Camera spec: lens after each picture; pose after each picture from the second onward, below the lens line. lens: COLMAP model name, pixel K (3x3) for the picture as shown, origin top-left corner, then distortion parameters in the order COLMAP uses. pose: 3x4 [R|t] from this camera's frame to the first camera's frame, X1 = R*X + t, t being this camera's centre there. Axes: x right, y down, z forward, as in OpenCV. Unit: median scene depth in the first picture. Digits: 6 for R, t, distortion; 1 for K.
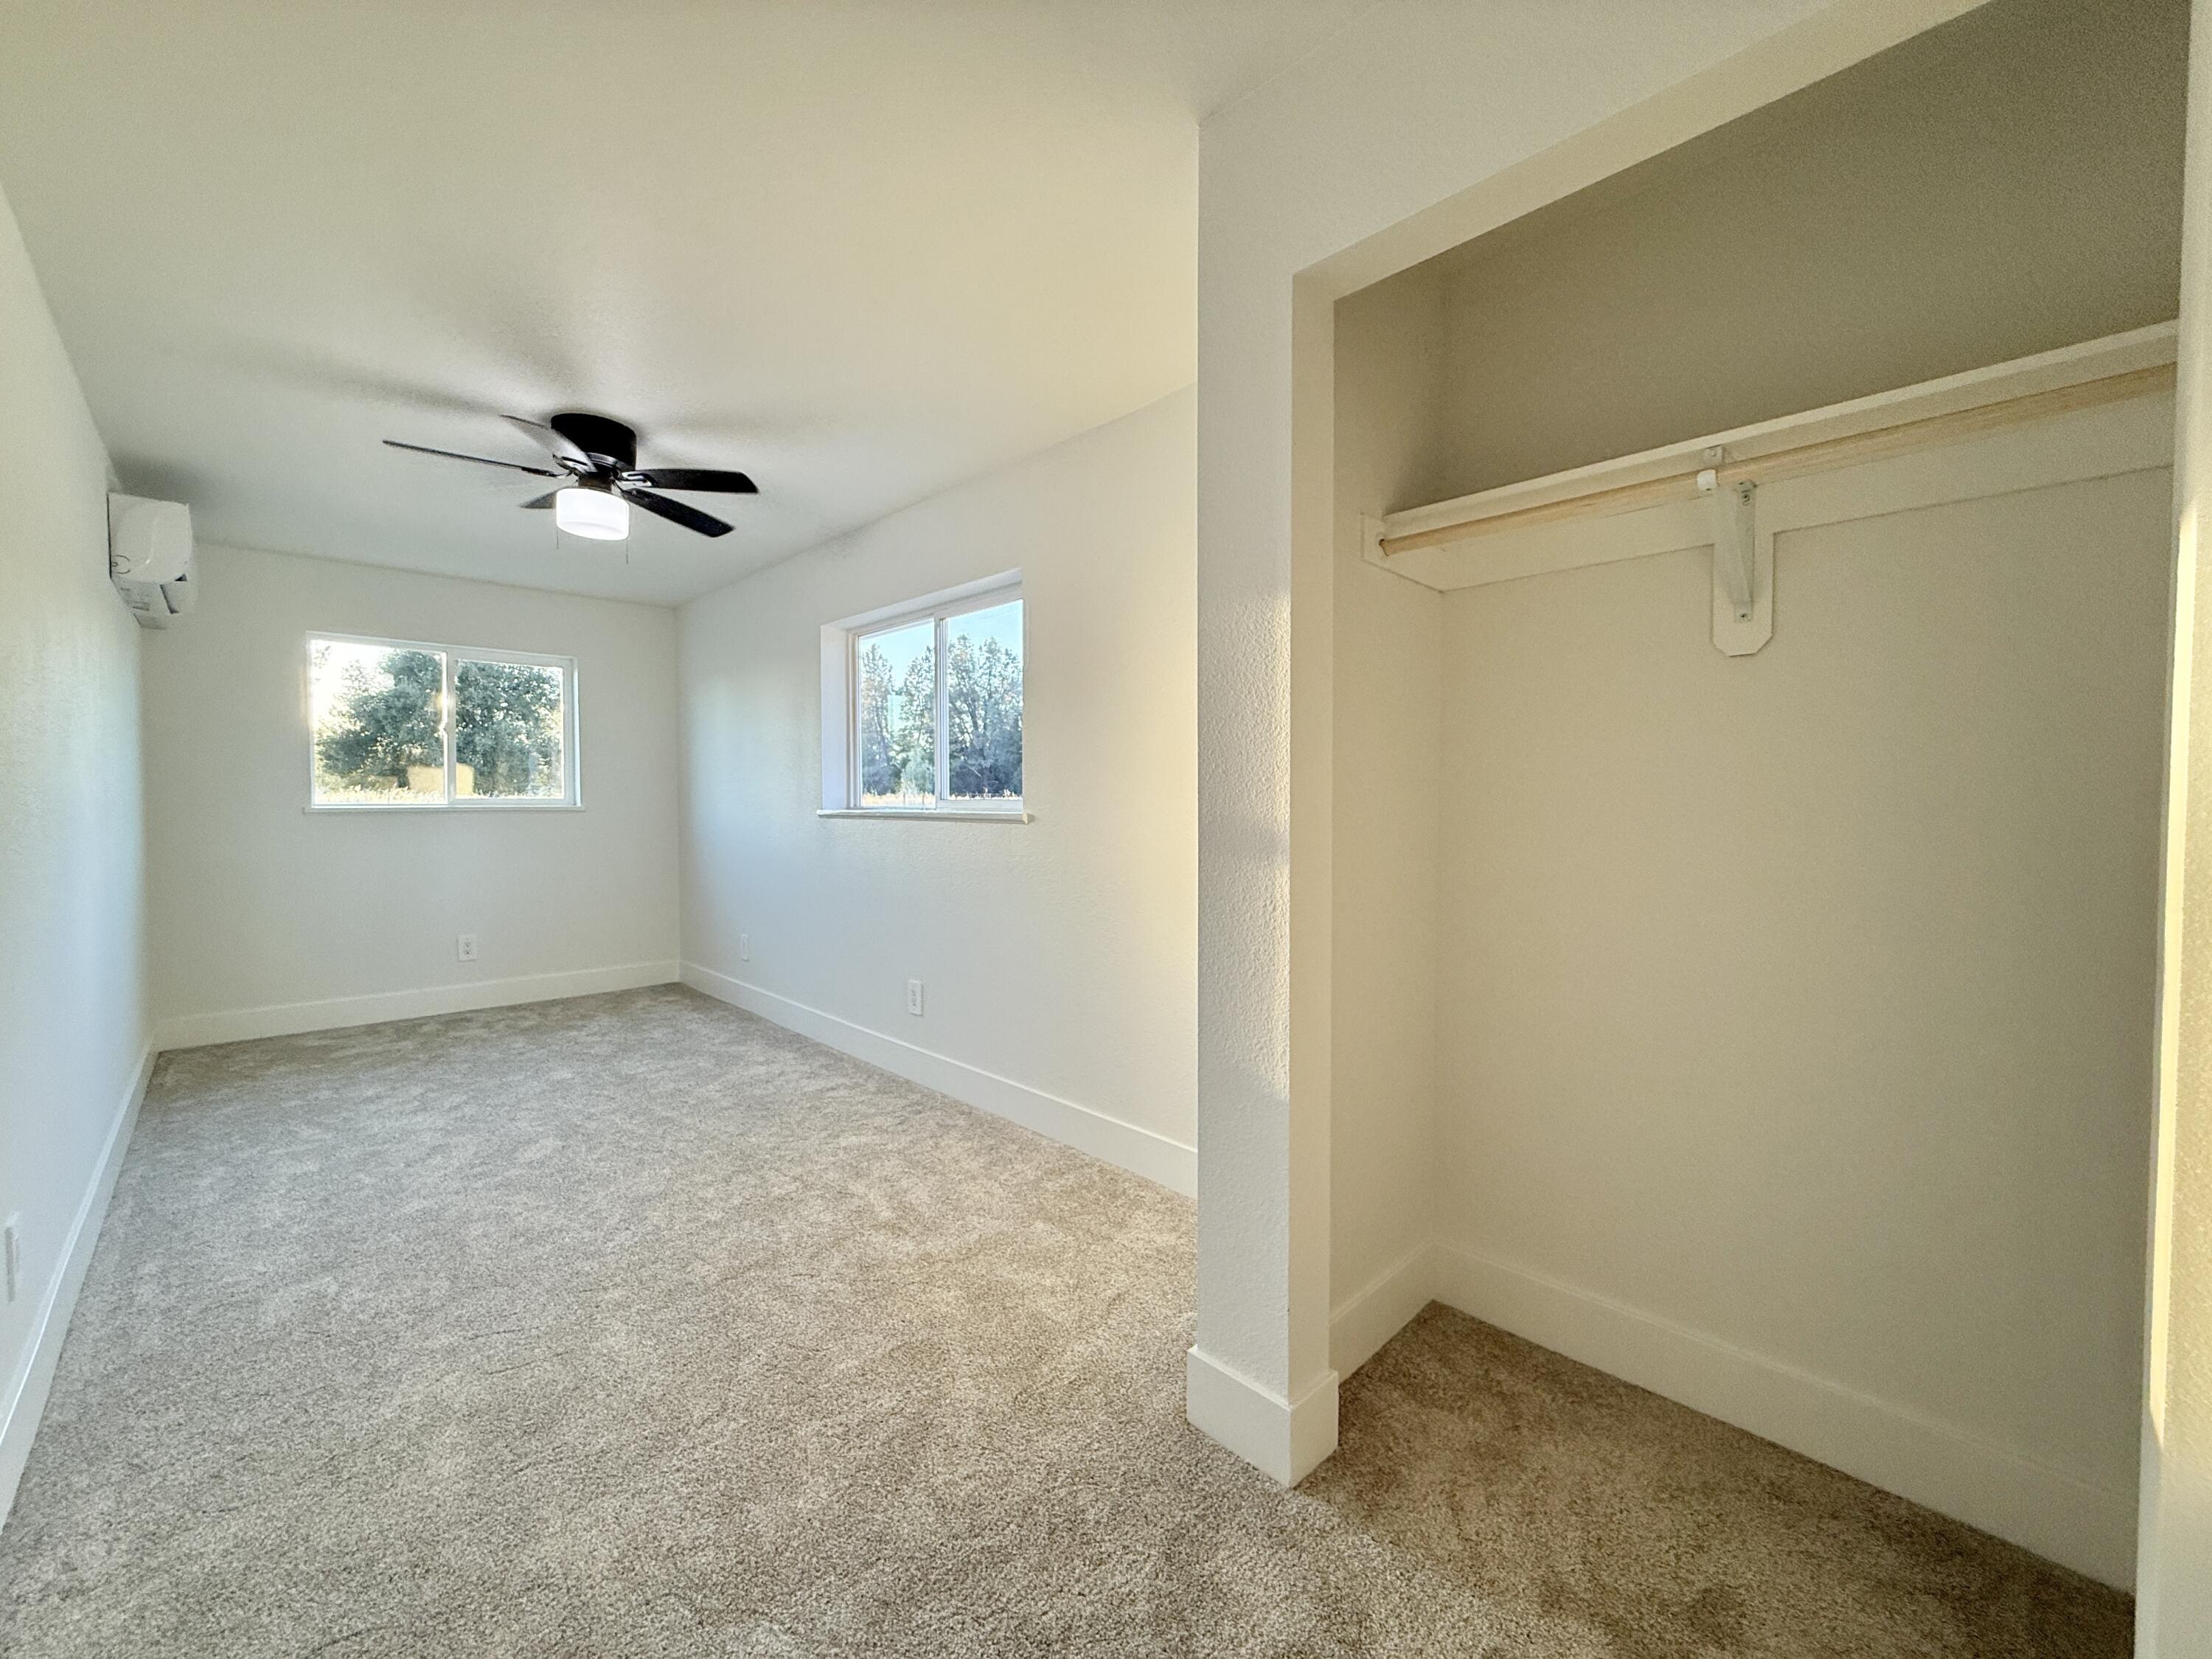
lens RADIAL K [[889.0, 0, 1099.7], [0, 889.0, 825.2], [0, 0, 1]] dist [0.013146, -0.000081]
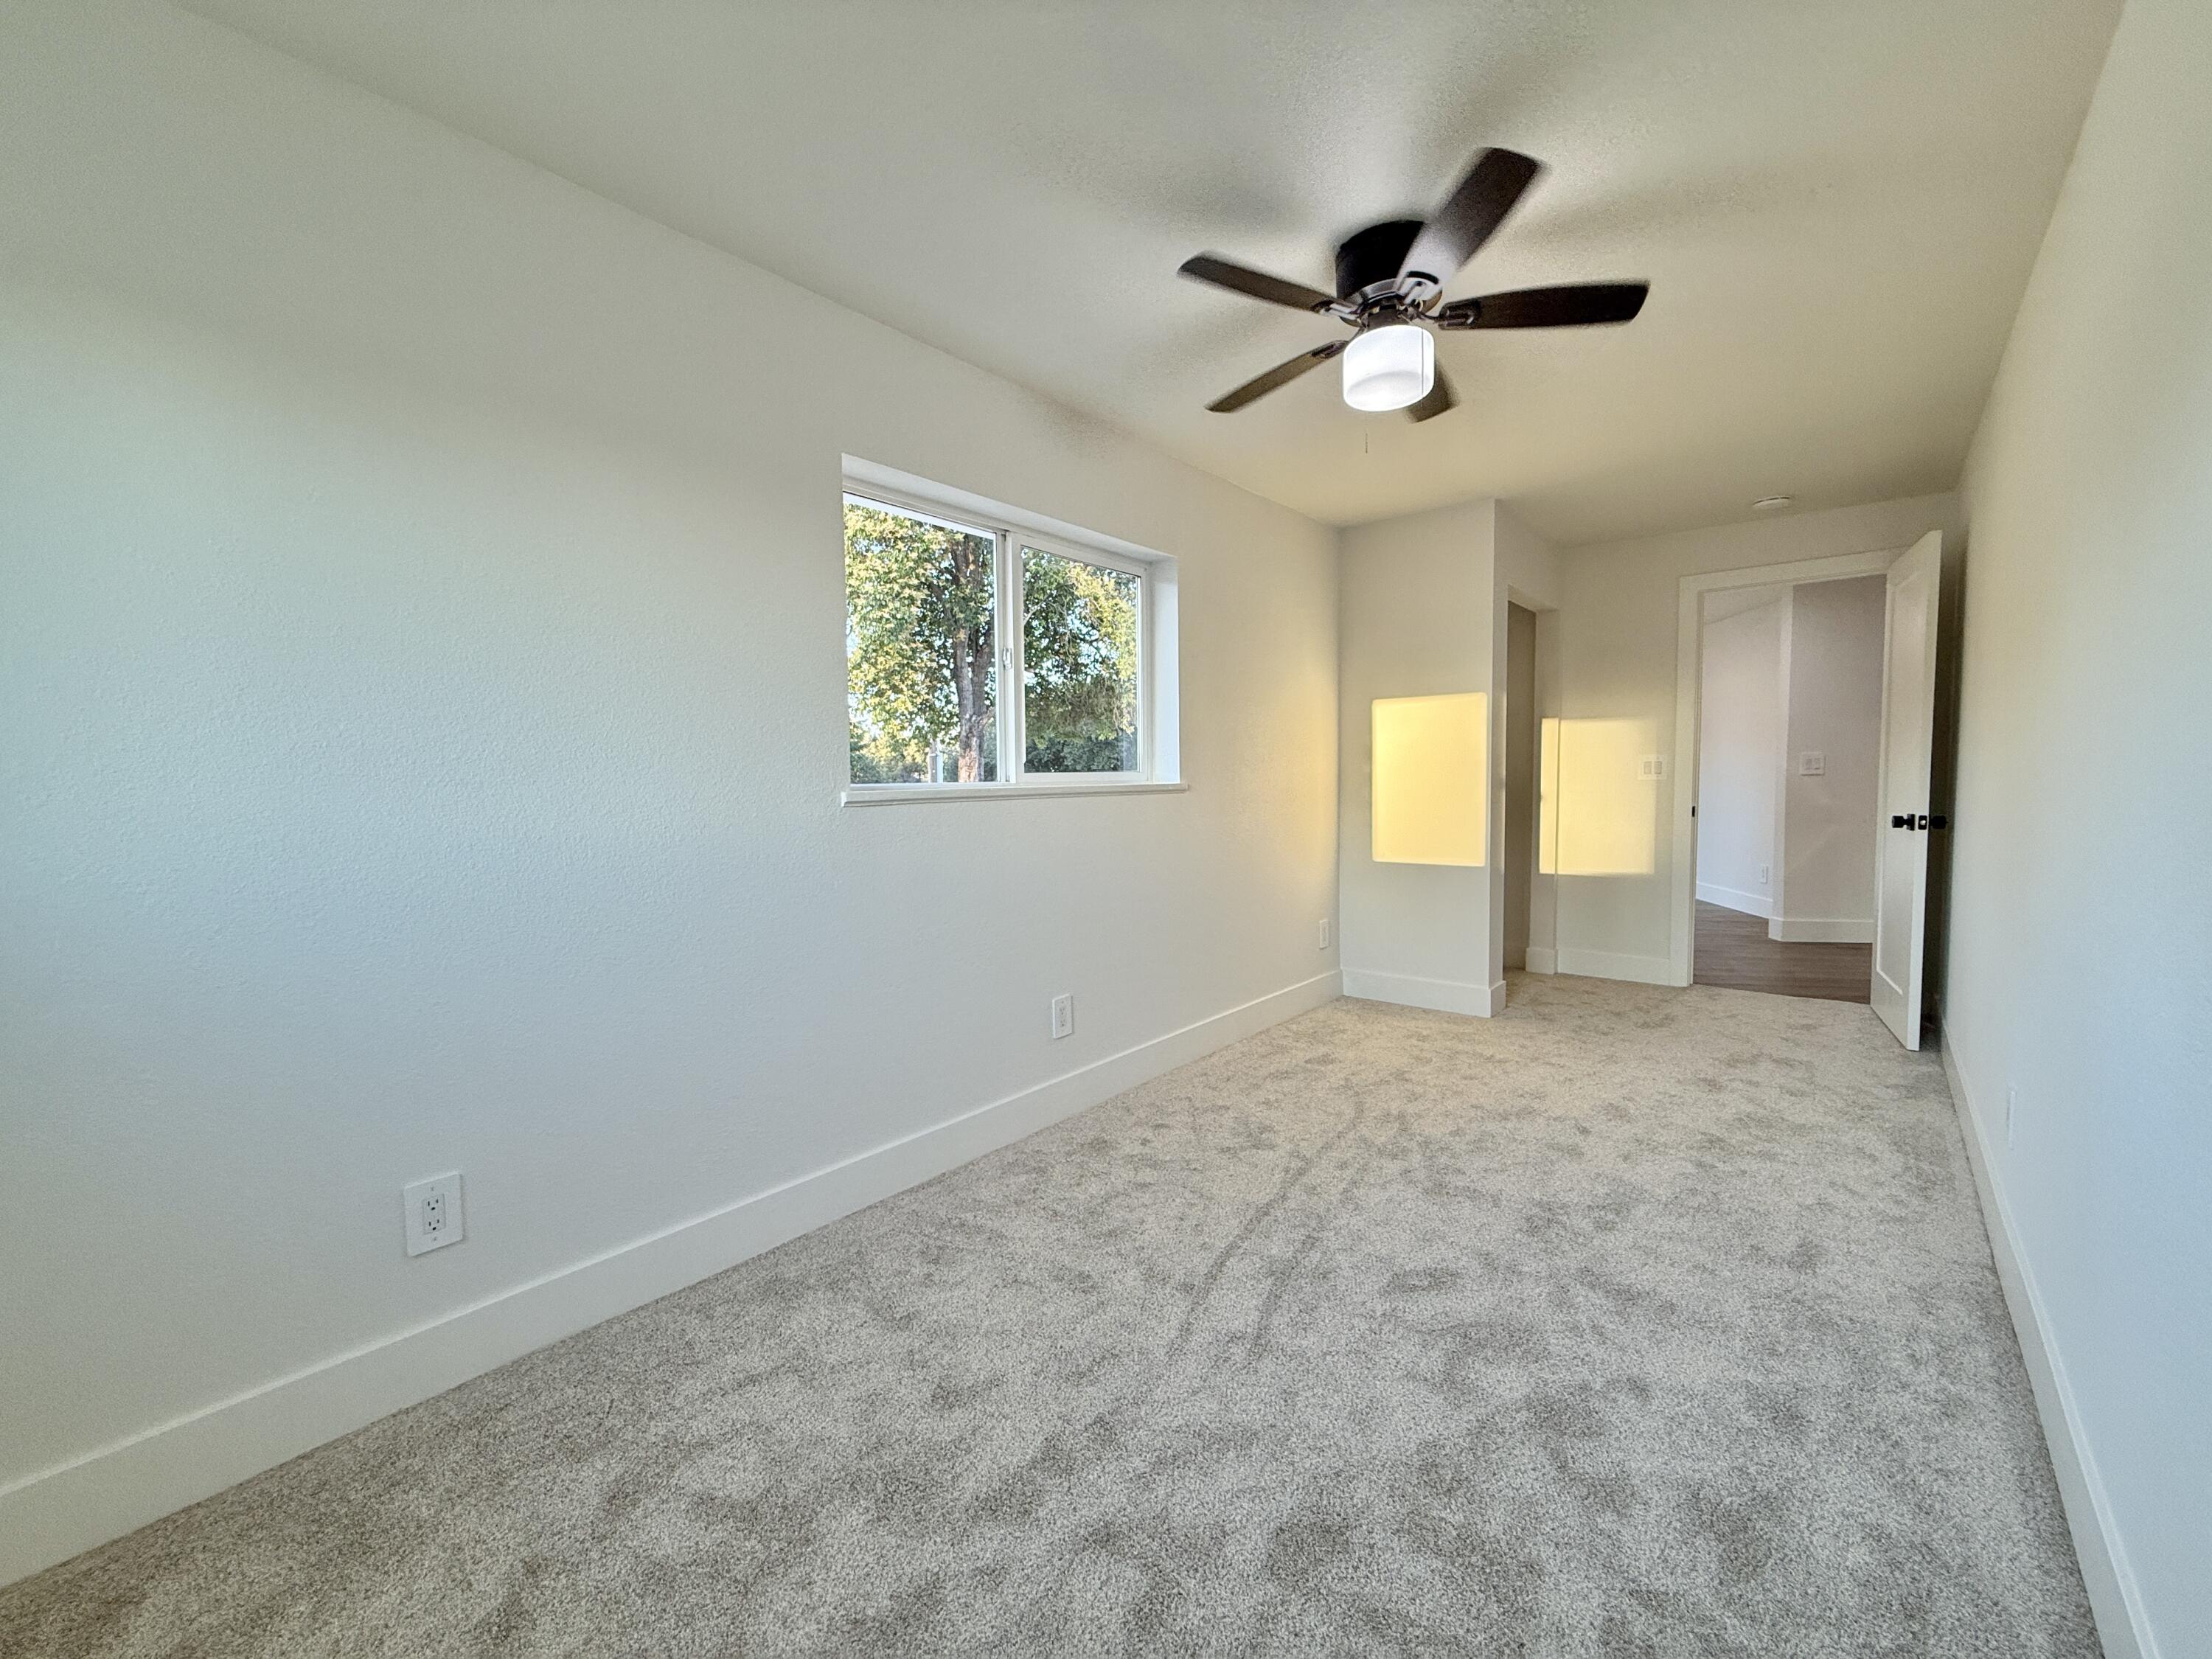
lens RADIAL K [[889.0, 0, 1099.7], [0, 889.0, 825.2], [0, 0, 1]] dist [0.013146, -0.000081]
pose [[-0.102399, -0.058638, 0.993014, -1.023135], [0.025345, 0.997783, 0.061533, -0.032087], [-0.994420, 0.031468, -0.100686, 1.053246]]
